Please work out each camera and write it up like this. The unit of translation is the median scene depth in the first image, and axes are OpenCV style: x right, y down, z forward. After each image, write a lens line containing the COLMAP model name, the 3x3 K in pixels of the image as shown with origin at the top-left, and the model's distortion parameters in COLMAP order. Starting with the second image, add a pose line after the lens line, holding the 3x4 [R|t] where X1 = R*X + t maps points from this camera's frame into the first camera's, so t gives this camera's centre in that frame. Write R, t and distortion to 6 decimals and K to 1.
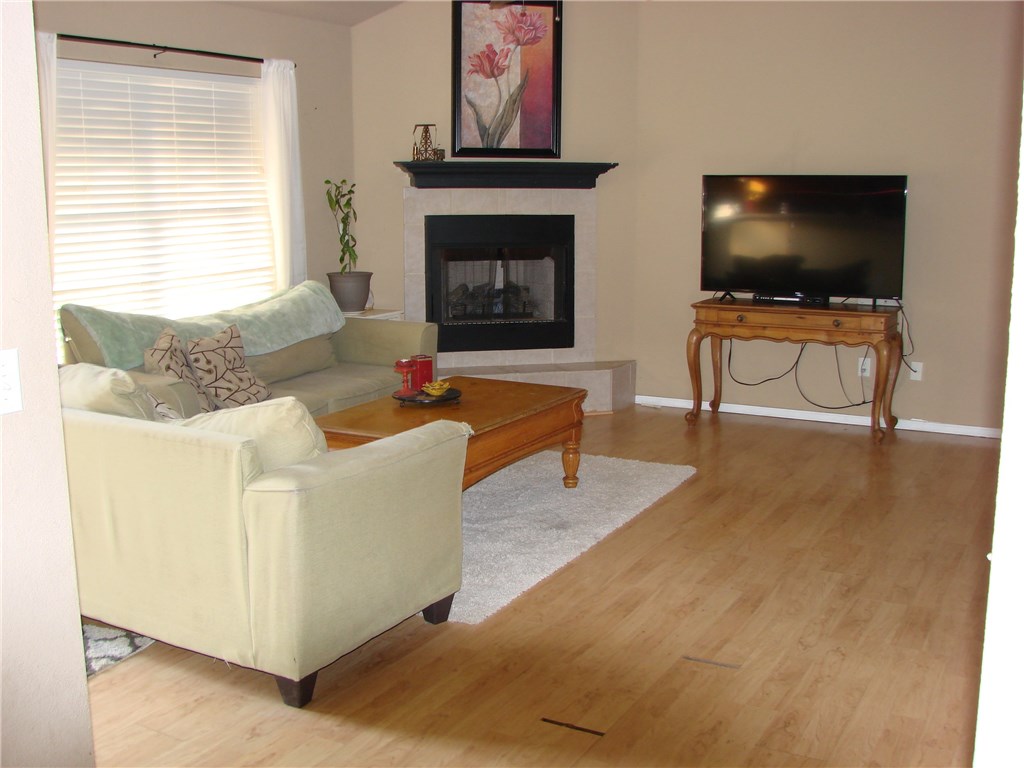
lens RADIAL K [[1107.7, 0, 492.8], [0, 1107.7, 380.5], [0, 0, 1]] dist [-0.212456, 0.282343]
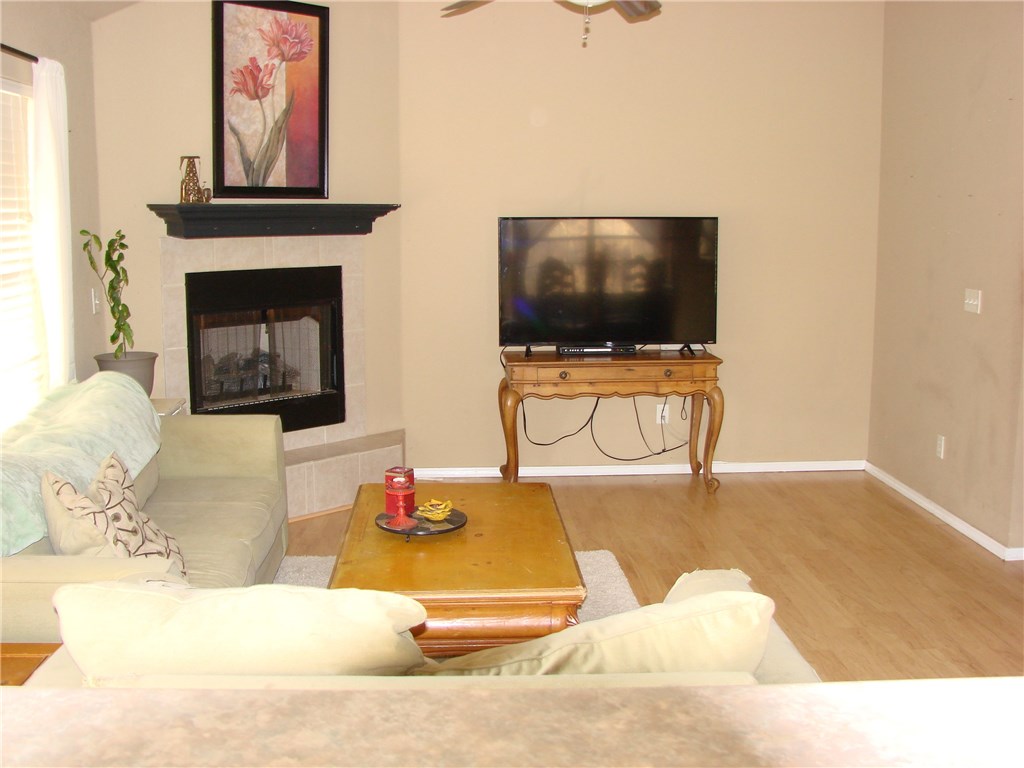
lens RADIAL K [[1107.7, 0, 492.8], [0, 1107.7, 380.5], [0, 0, 1]] dist [-0.212456, 0.282343]
pose [[0.845970, -0.078966, 0.527351, -0.291976], [0.091072, 0.995840, 0.003022, -0.057192], [-0.525396, 0.045471, 0.849642, 0.237137]]
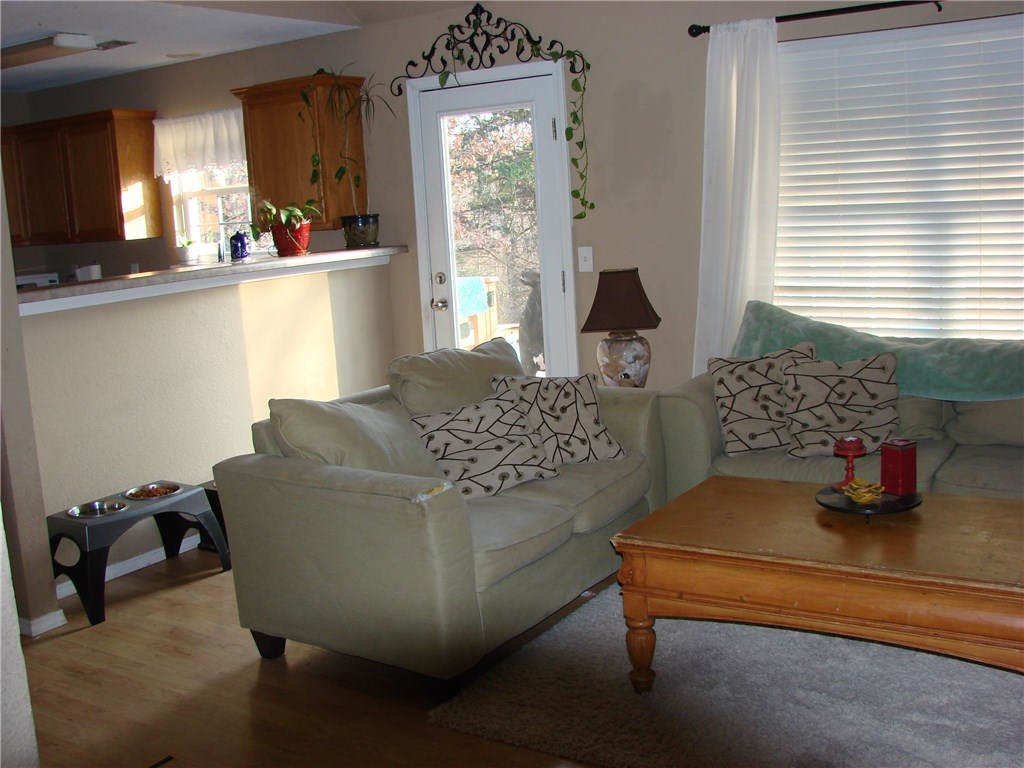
lens RADIAL K [[1107.7, 0, 492.8], [0, 1107.7, 380.5], [0, 0, 1]] dist [-0.212456, 0.282343]
pose [[-0.070998, 0.176147, -0.981800, 0.420331], [-0.118153, 0.975869, 0.183627, -0.109227], [0.990454, 0.129040, -0.048473, 0.586569]]
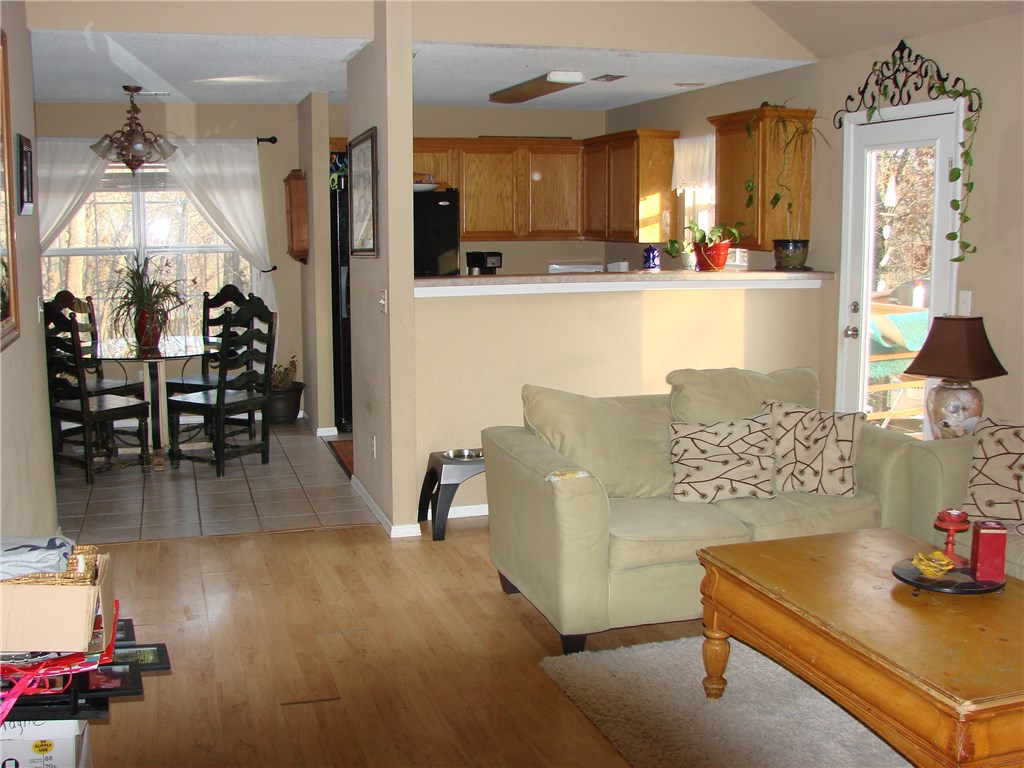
lens RADIAL K [[1107.7, 0, 492.8], [0, 1107.7, 380.5], [0, 0, 1]] dist [-0.212456, 0.282343]
pose [[-0.683952, 0.115771, -0.720283, 0.399453], [-0.120444, 0.955859, 0.268004, -0.164699], [0.719516, 0.270055, -0.639818, 0.850369]]
